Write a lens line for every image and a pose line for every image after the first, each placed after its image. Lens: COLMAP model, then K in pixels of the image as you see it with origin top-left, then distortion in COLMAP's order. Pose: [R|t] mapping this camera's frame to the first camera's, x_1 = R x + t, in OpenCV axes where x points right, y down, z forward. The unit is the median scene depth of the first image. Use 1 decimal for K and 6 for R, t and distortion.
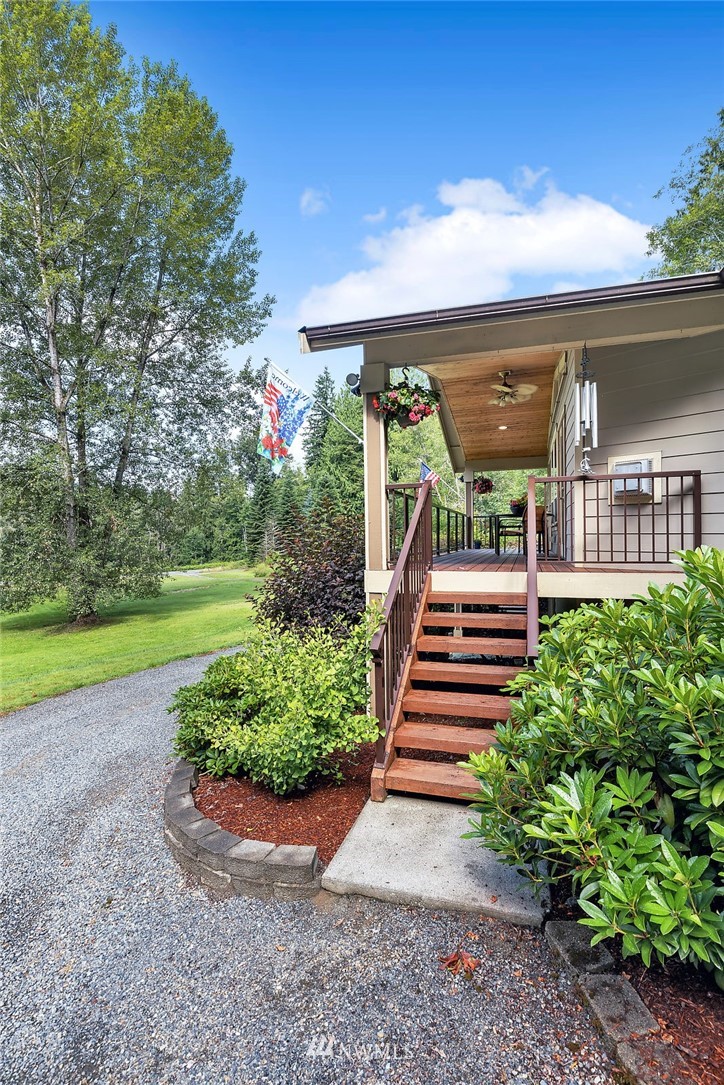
lens RADIAL K [[532.1, 0, 361.3], [0, 532.1, 541.8], [0, 0, 1]] dist [-0.003409, -0.001013]
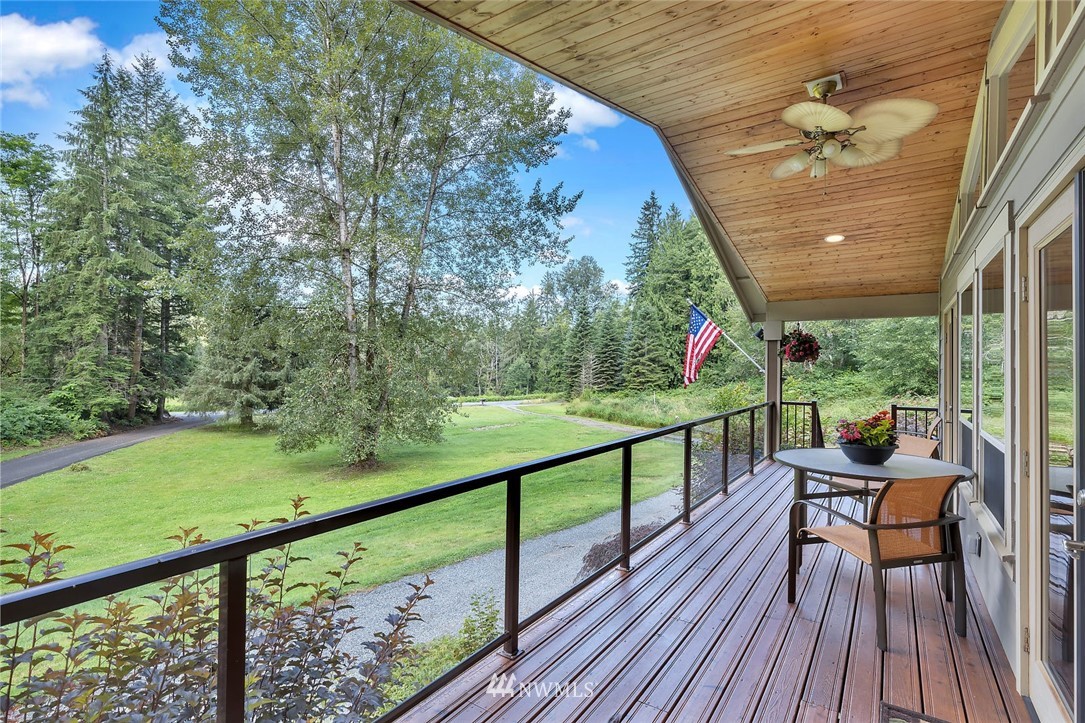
lens RADIAL K [[532.1, 0, 540.4], [0, 532.1, 362.3], [0, 0, 1]] dist [-0.003409, -0.001013]
pose [[0.960163, 0.018904, -0.278801, 0.043058], [-0.023617, 0.999629, -0.013558, -0.026409], [0.278441, 0.019602, 0.960253, 0.136899]]
